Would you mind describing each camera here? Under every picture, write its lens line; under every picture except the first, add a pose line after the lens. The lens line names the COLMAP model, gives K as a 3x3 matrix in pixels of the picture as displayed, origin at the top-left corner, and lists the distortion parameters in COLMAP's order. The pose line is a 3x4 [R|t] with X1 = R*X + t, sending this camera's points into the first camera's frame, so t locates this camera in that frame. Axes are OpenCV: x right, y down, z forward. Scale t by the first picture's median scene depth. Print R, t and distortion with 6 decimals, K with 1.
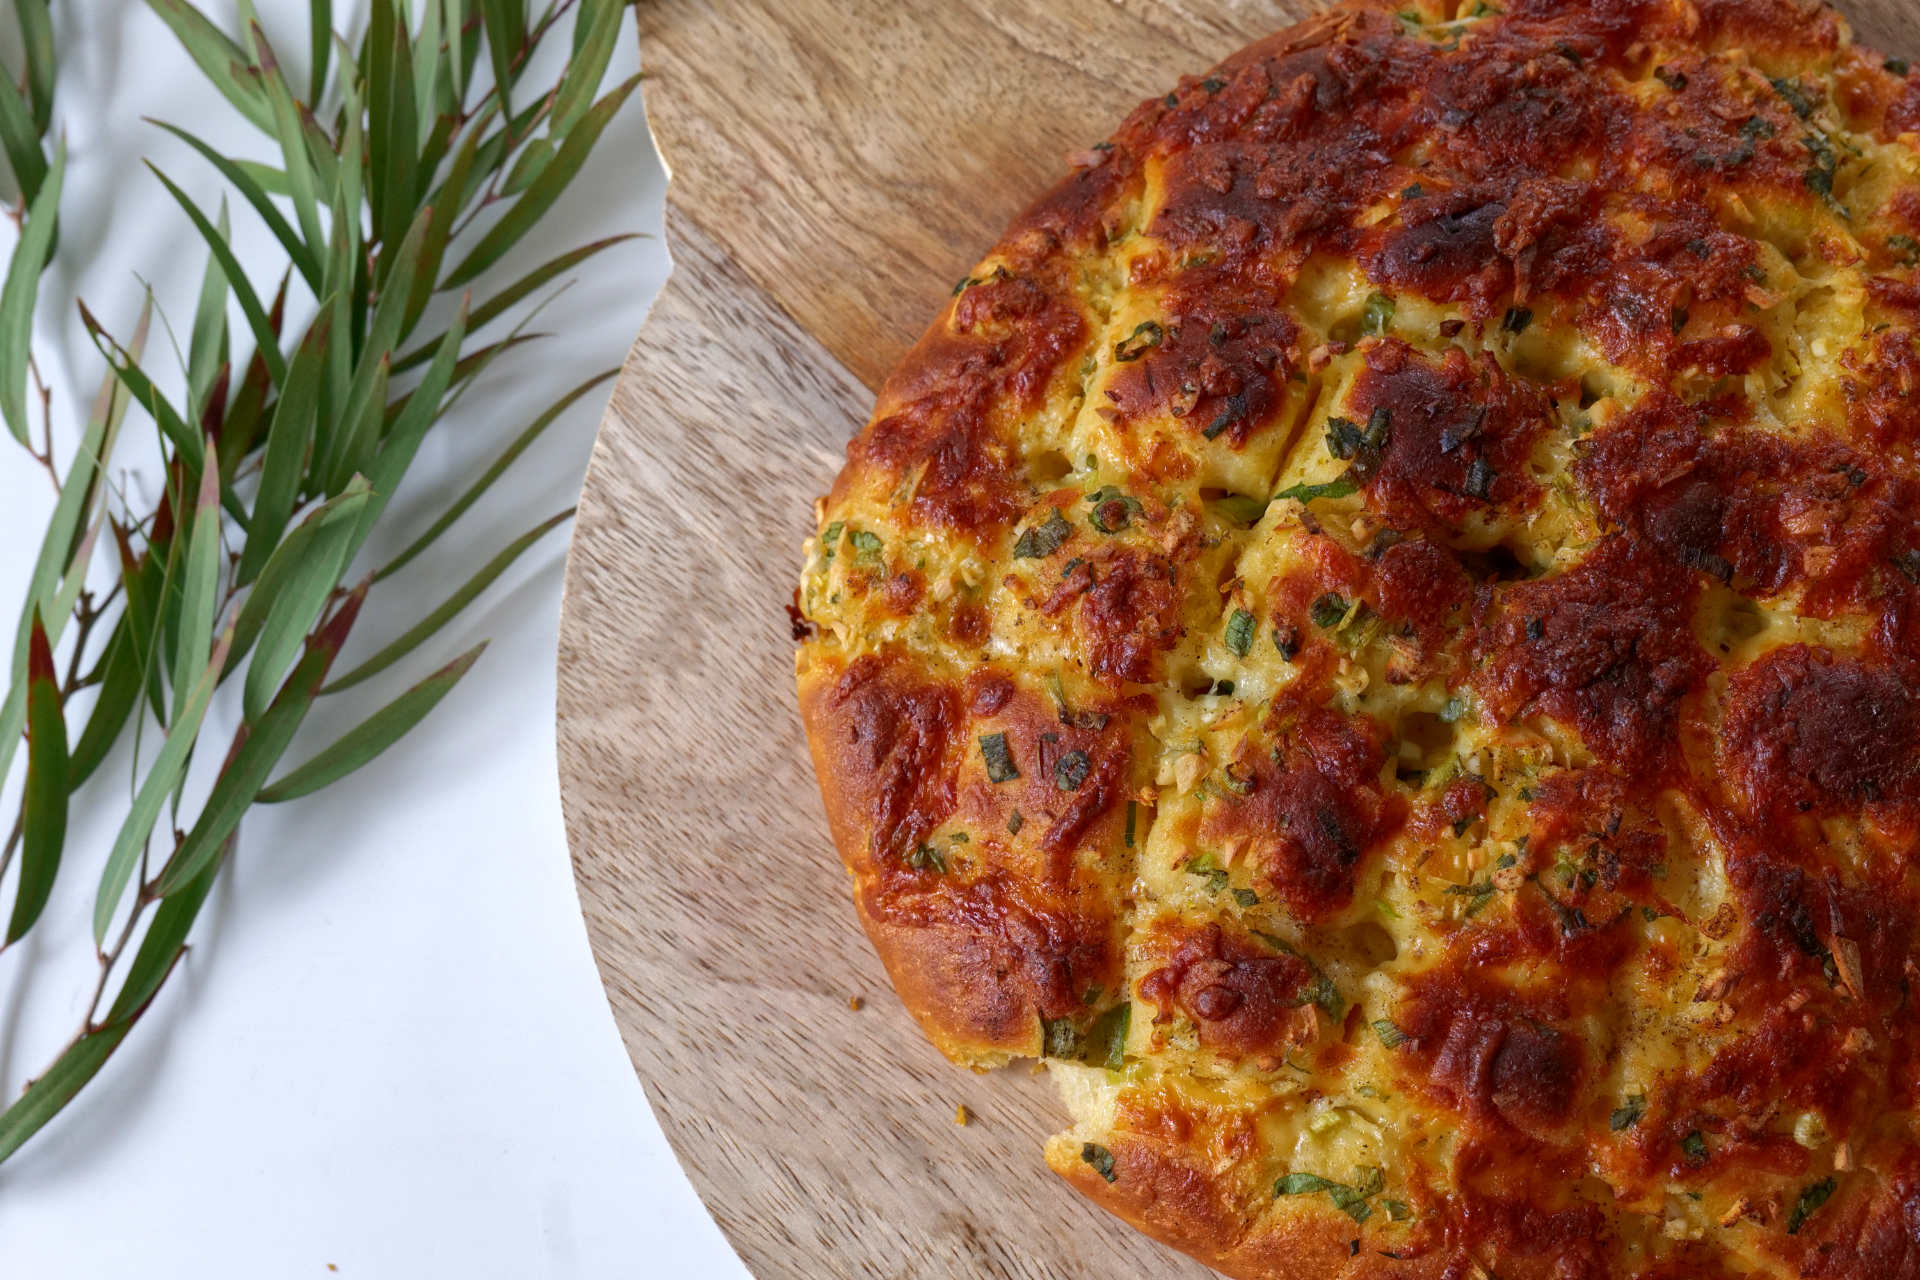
lens RADIAL K [[2511.4, 0, 960.0], [0, 2511.4, 640.0], [0, 0, 1]] dist [0.013575, -0.110664]
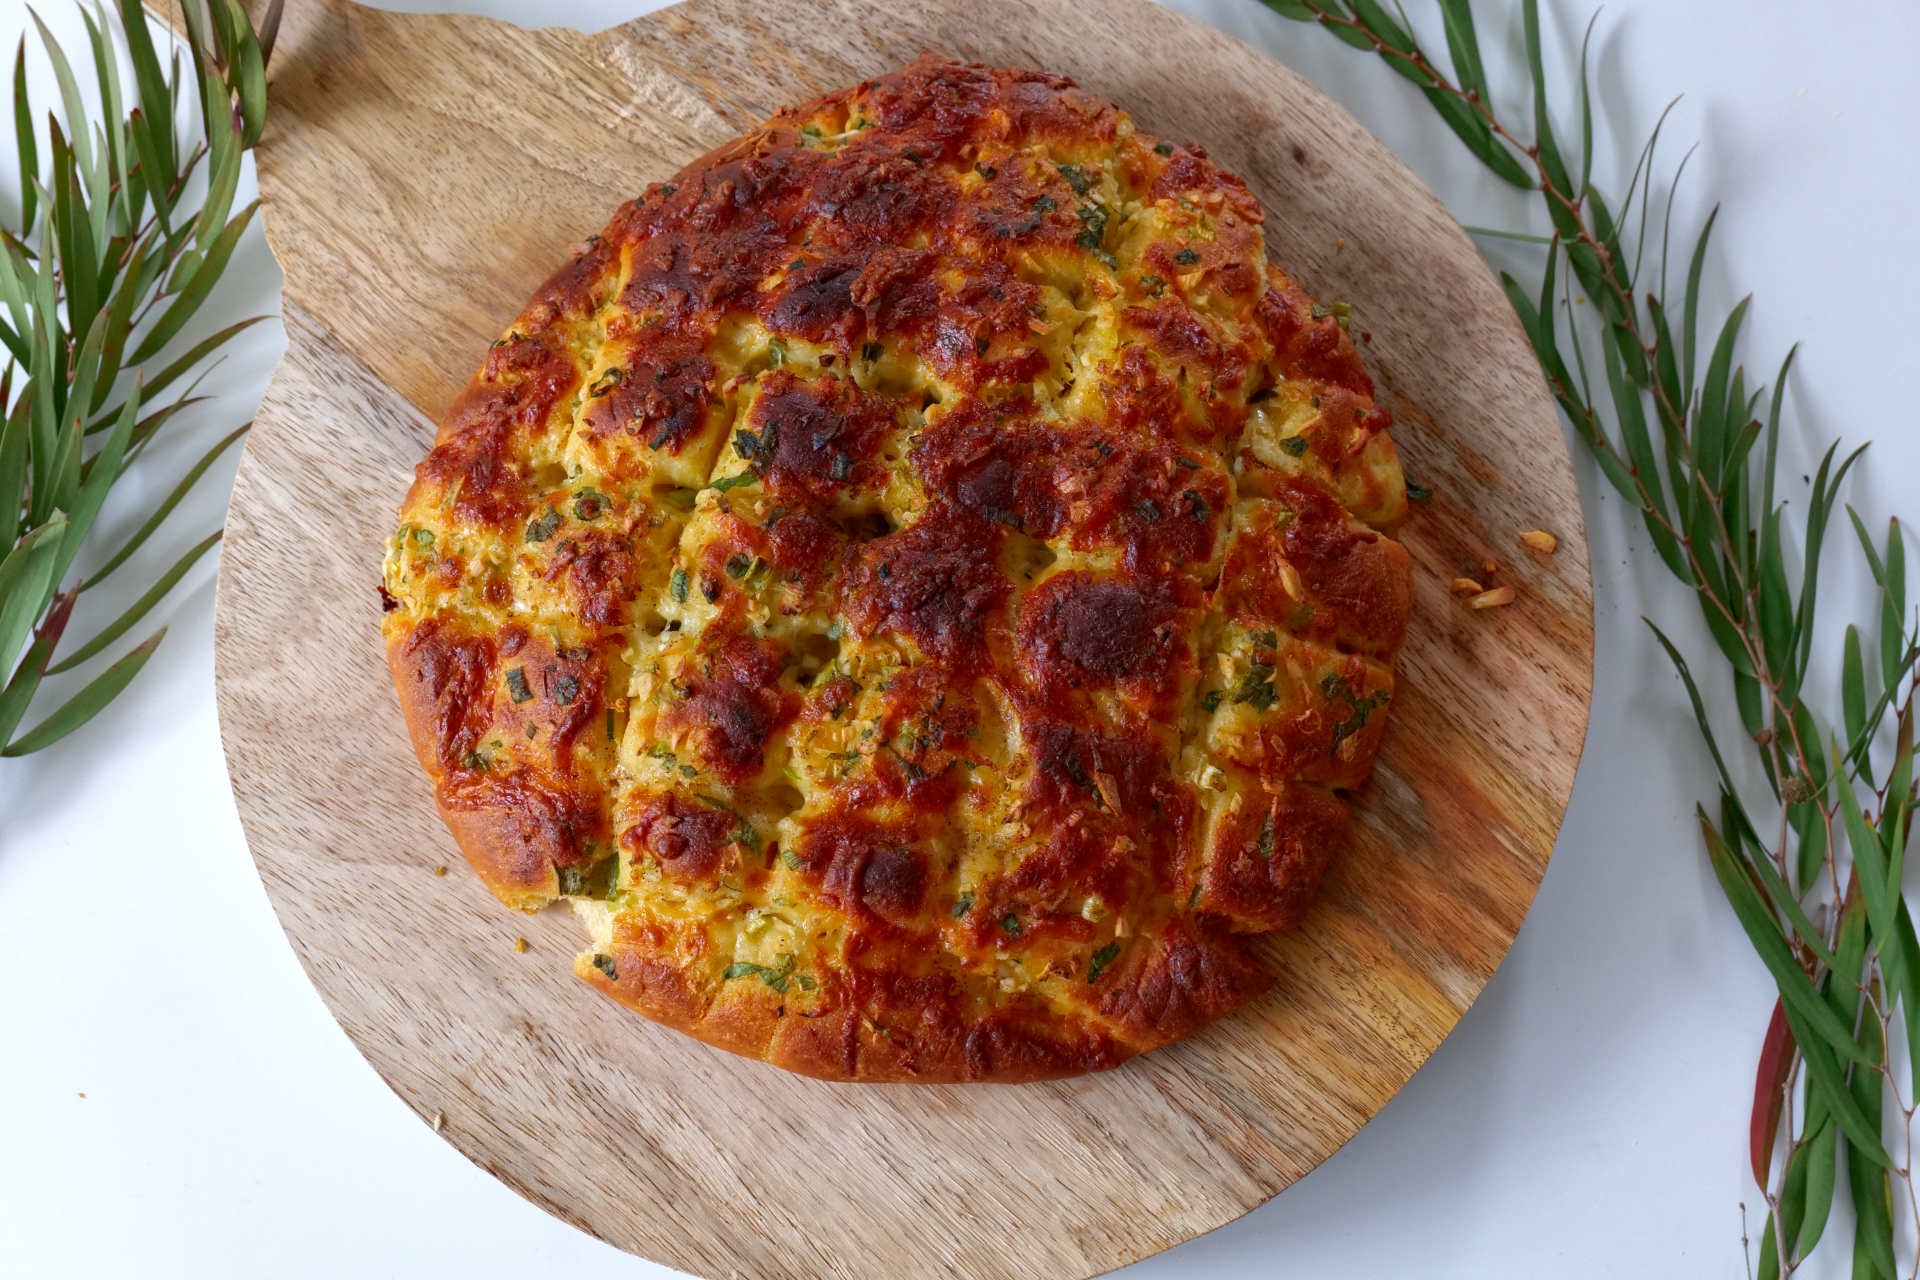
lens RADIAL K [[2470.8, 0, 960.0], [0, 2470.8, 640.0], [0, 0, 1]] dist [-0.003944, -0.042050]
pose [[0.997571, -0.060151, 0.035117, 0.212958], [0.059898, 0.998171, 0.008228, 0.024936], [-0.035548, -0.006105, 0.999349, -0.384862]]
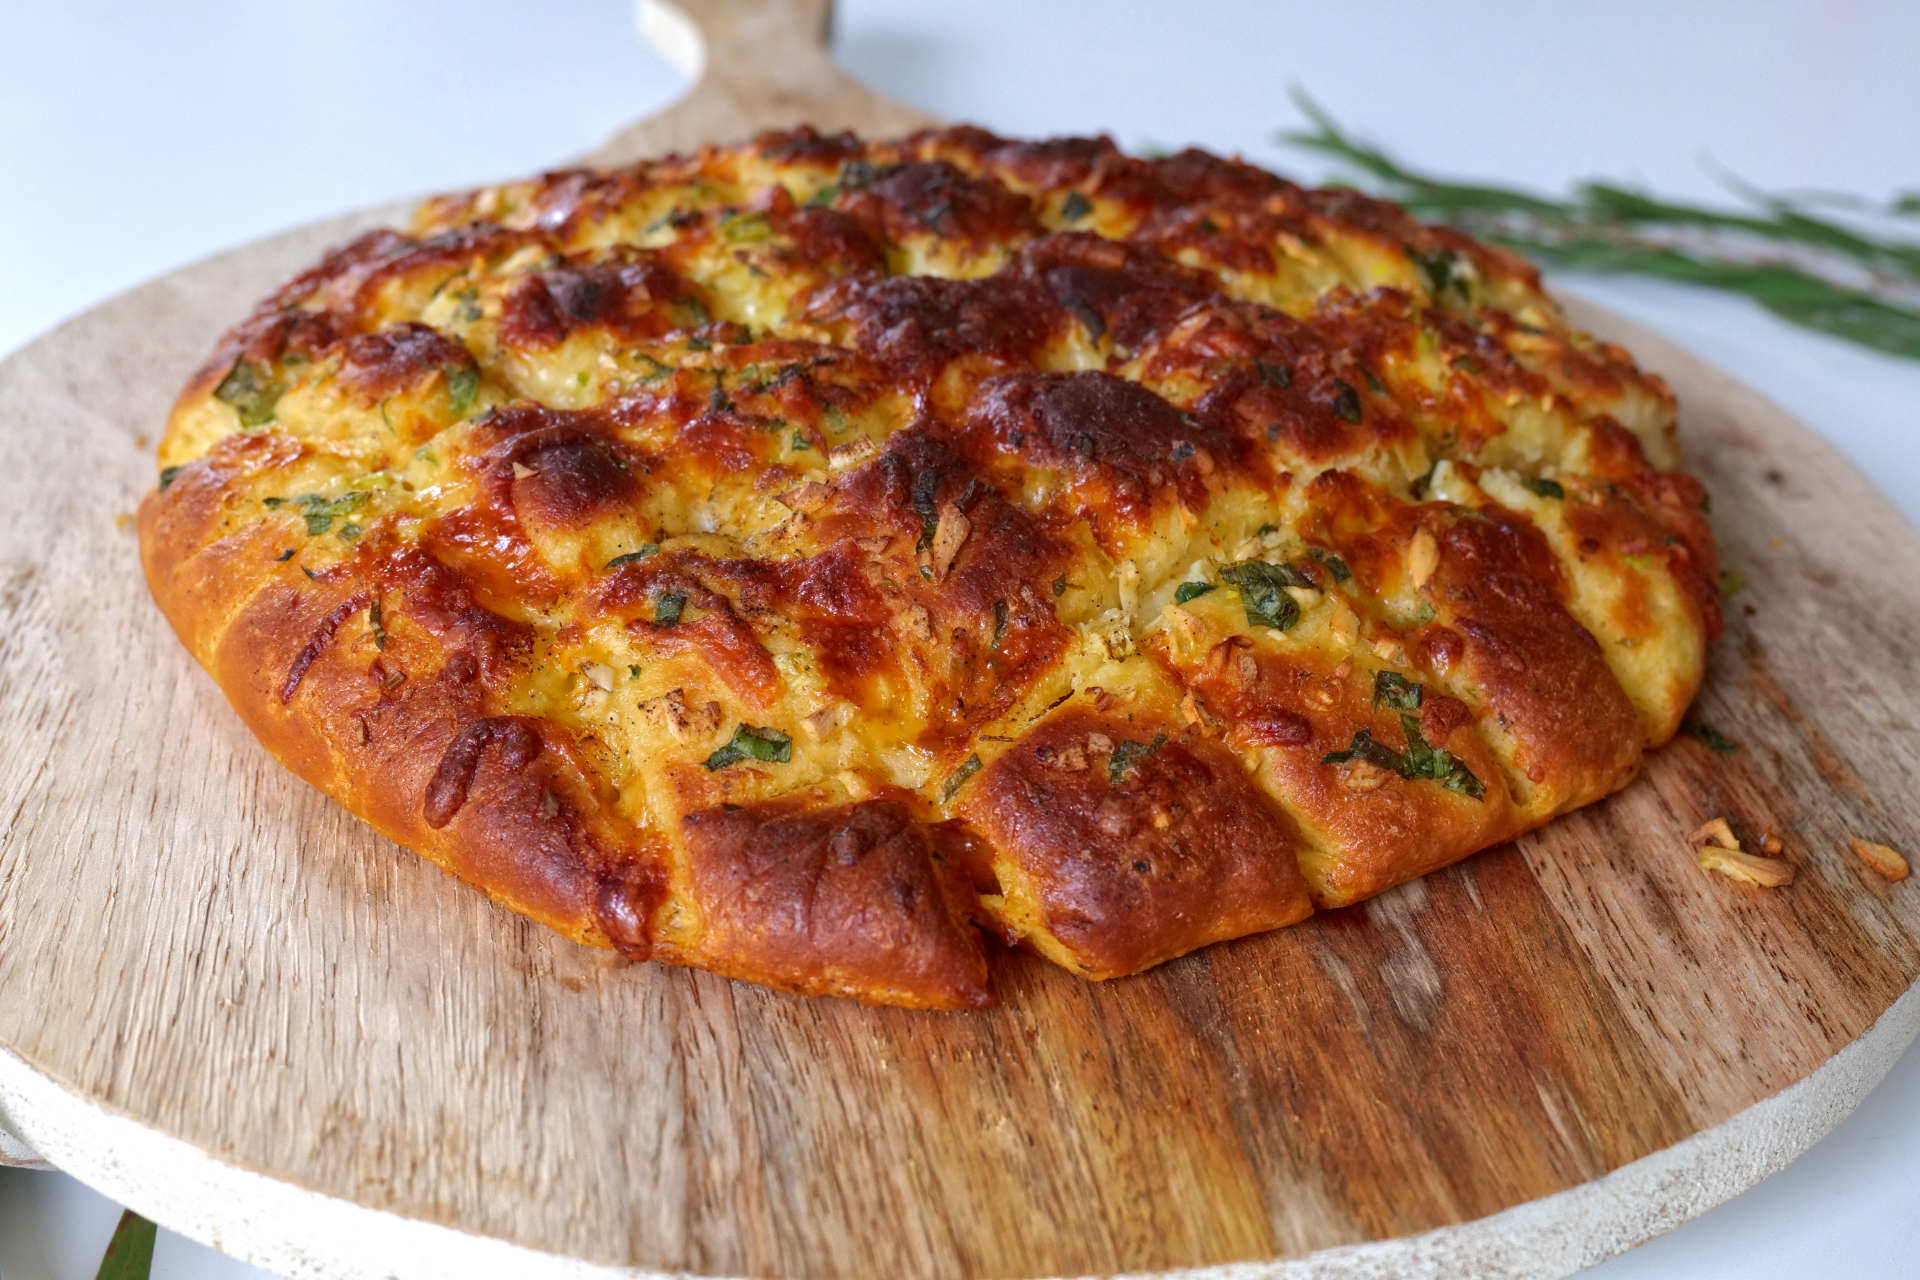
lens RADIAL K [[2470.8, 0, 960.0], [0, 2470.8, 640.0], [0, 0, 1]] dist [-0.003944, -0.042050]
pose [[0.823804, 0.348707, -0.446936, 0.693956], [-0.564491, 0.576854, -0.590415, 0.593544], [0.051935, 0.738677, 0.672056, 0.455705]]
